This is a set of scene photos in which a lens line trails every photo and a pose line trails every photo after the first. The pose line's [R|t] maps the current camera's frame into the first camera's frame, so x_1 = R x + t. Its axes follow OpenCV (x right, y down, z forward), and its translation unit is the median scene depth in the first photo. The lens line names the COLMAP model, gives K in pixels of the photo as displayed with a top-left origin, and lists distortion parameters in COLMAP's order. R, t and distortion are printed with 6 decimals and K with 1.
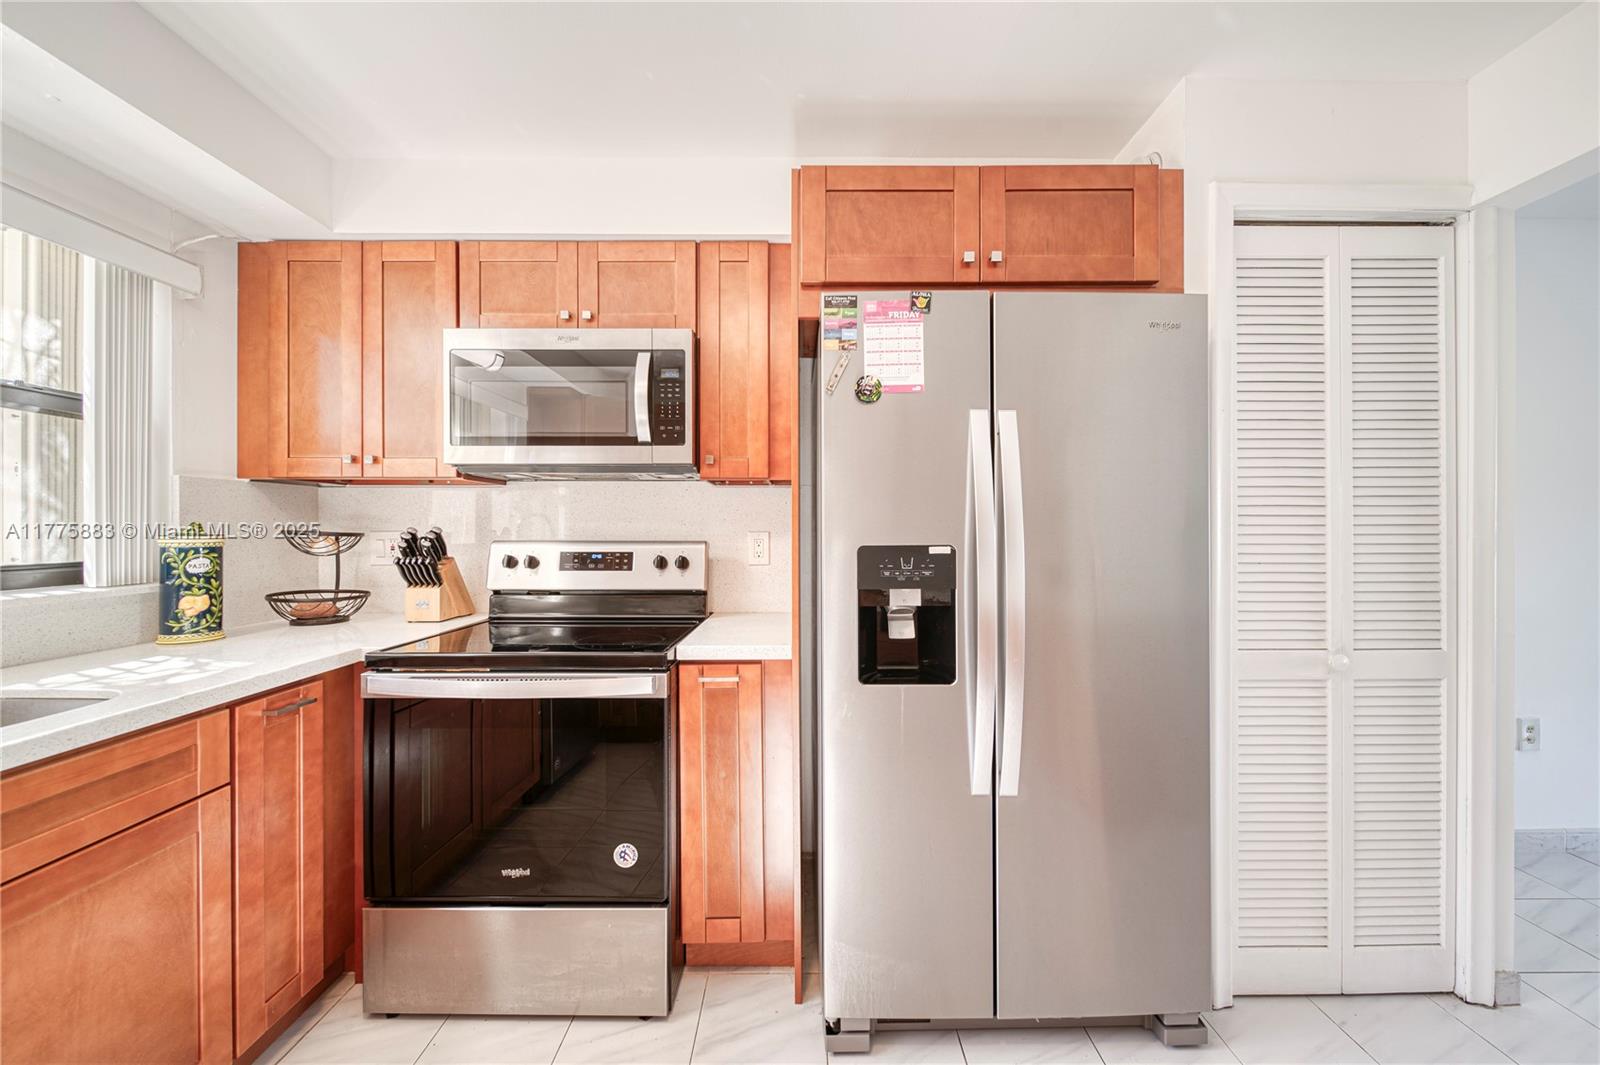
lens RADIAL K [[564.0, 0, 806.2], [0, 564.0, 533.3], [0, 0, 1]] dist [0.001212, -0.000493]
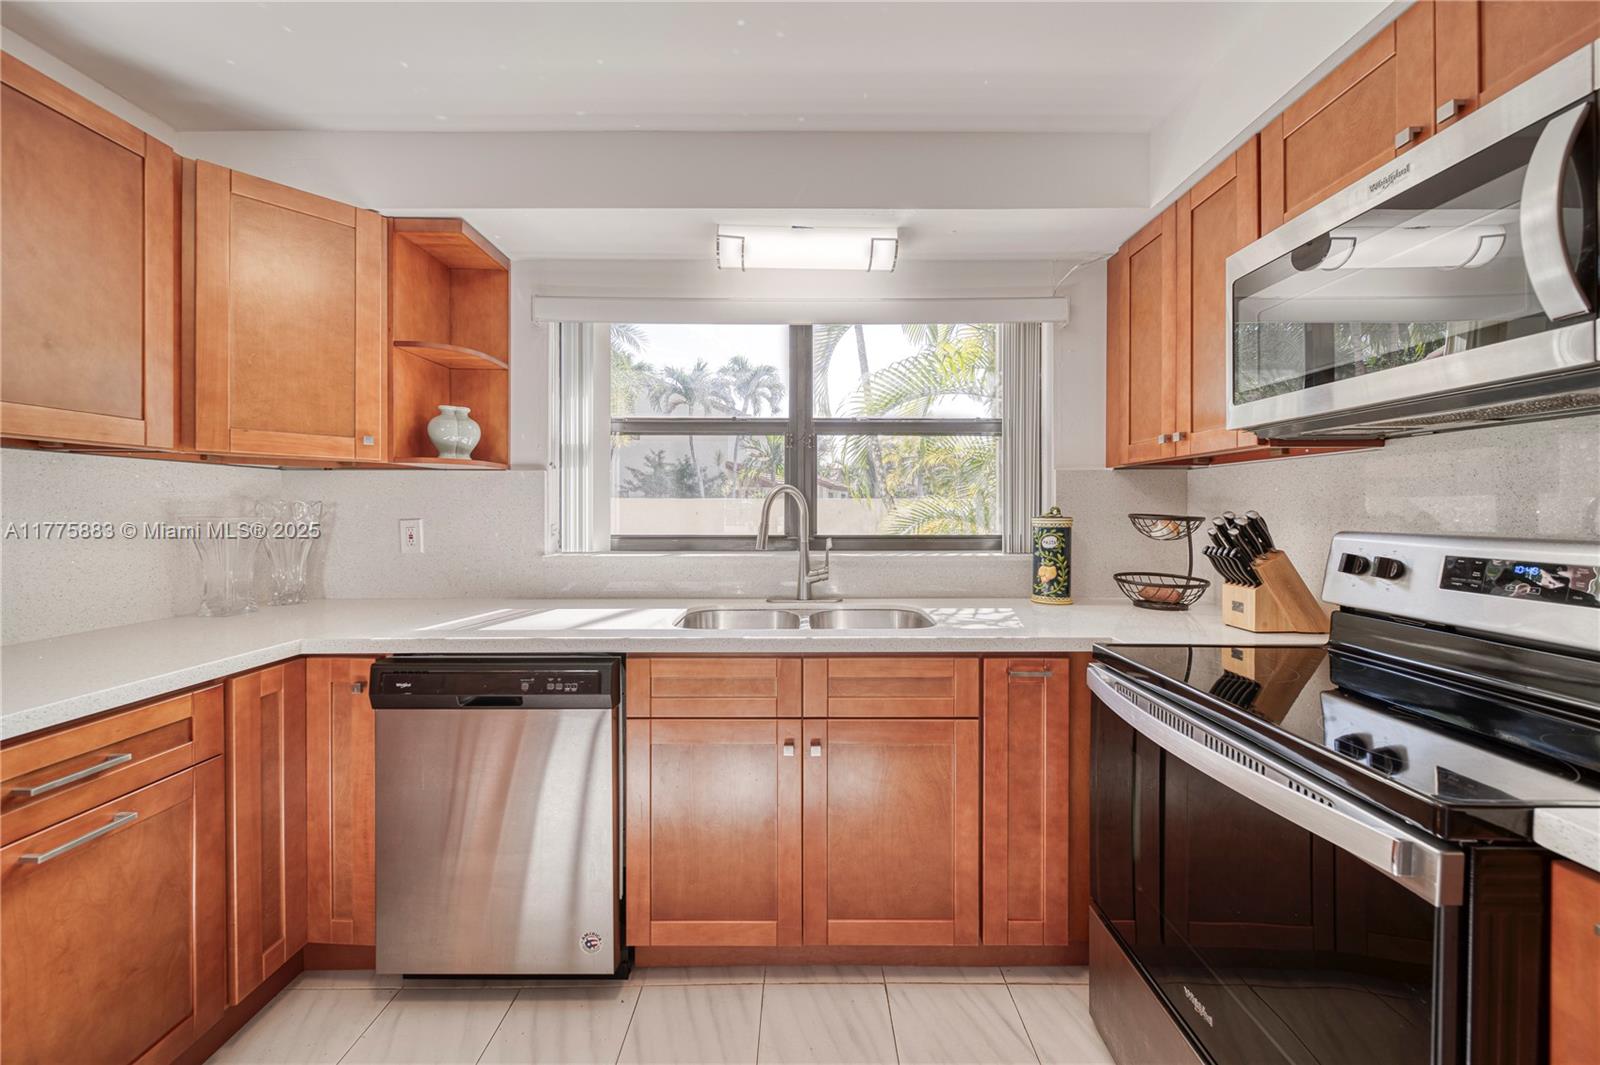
lens RADIAL K [[564.0, 0, 794.7], [0, 564.0, 513.2], [0, 0, 1]] dist [0.001212, -0.000493]
pose [[-0.011457, 0.007437, -0.999907, 0.160279], [-0.008022, 0.999939, 0.007530, -0.010868], [0.999902, 0.008107, -0.011396, 0.435268]]
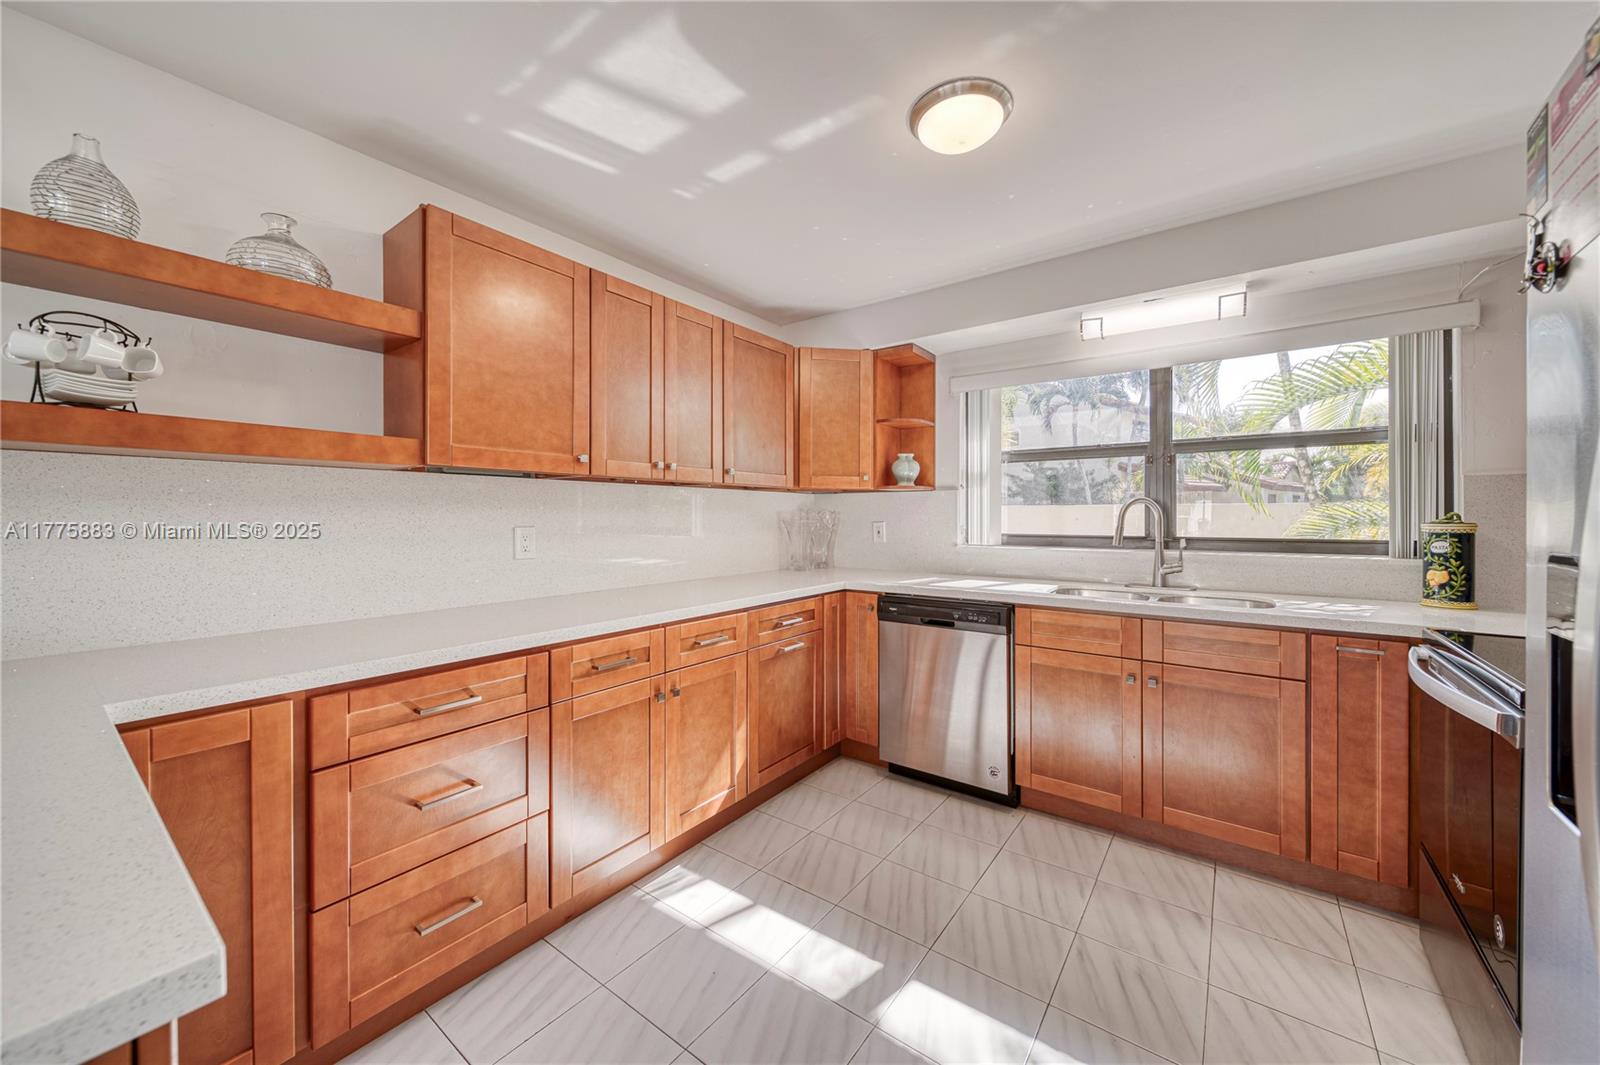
lens RADIAL K [[583.3, 0, 786.1], [0, 583.3, 515.1], [0, 0, 1]] dist [-0.001781, 0.000228]
pose [[-0.610083, -0.001396, -0.792336, 0.820940], [-0.005320, 0.999983, 0.002335, -0.009601], [0.792320, 0.005640, -0.610080, 0.606732]]
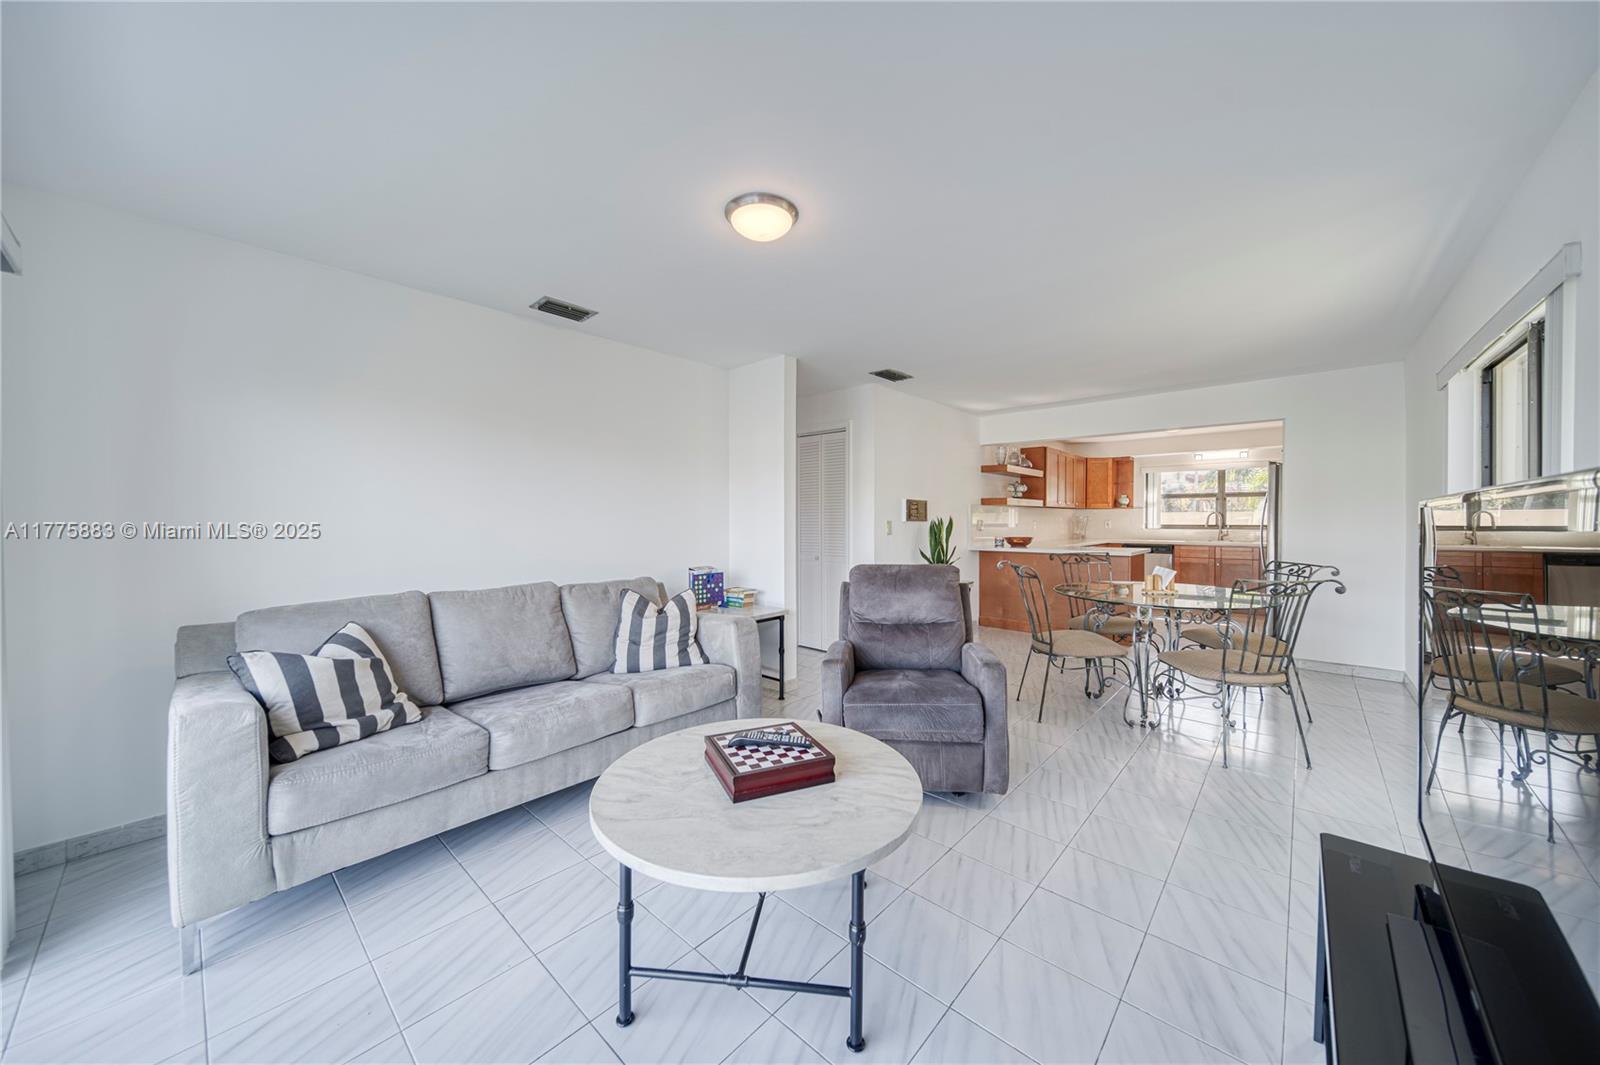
lens RADIAL K [[564.0, 0, 800.4], [0, 564.0, 528.4], [0, 0, 1]] dist [0.001212, -0.000493]
pose [[-0.665104, 0.012366, -0.746648, 4.944294], [-0.004828, 0.999771, 0.020860, -0.003300], [0.746735, 0.017479, -0.664892, 0.971135]]
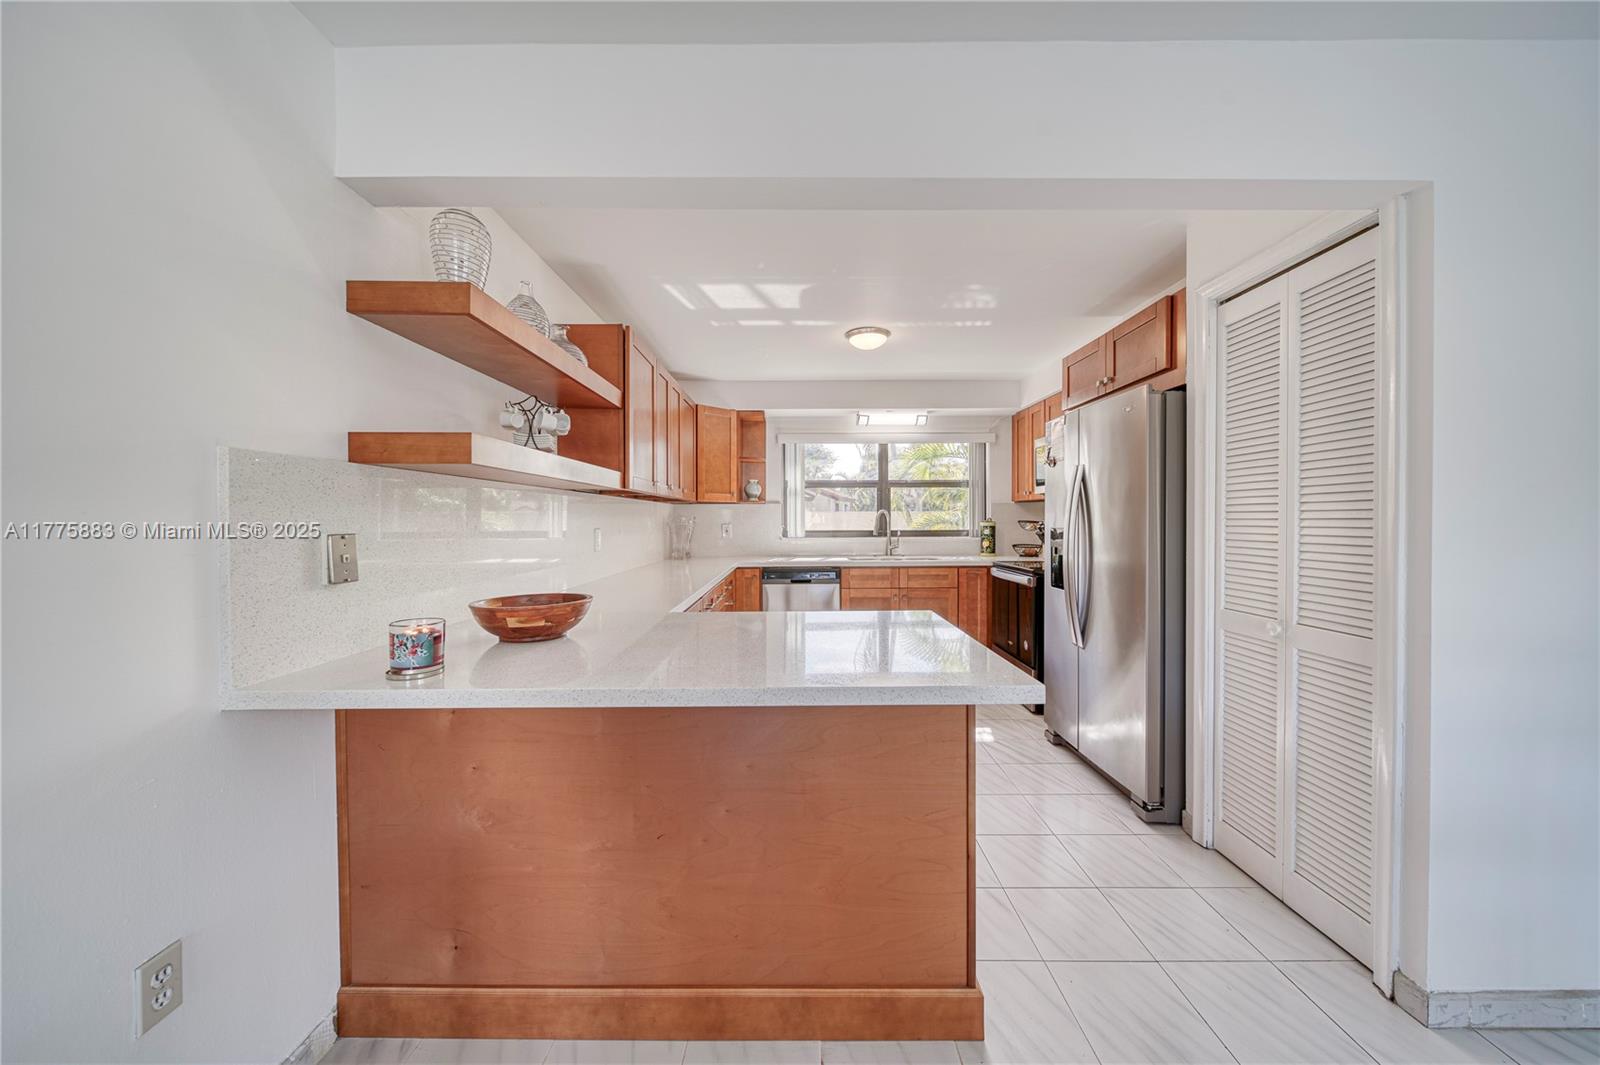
lens RADIAL K [[564.0, 0, 801.8], [0, 564.0, 524.1], [0, 0, 1]] dist [0.001212, -0.000493]
pose [[0.005883, 0.008744, -0.999944, 1.974694], [-0.003149, 0.999957, 0.008726, -0.009265], [0.999978, 0.003097, 0.005910, -0.047033]]
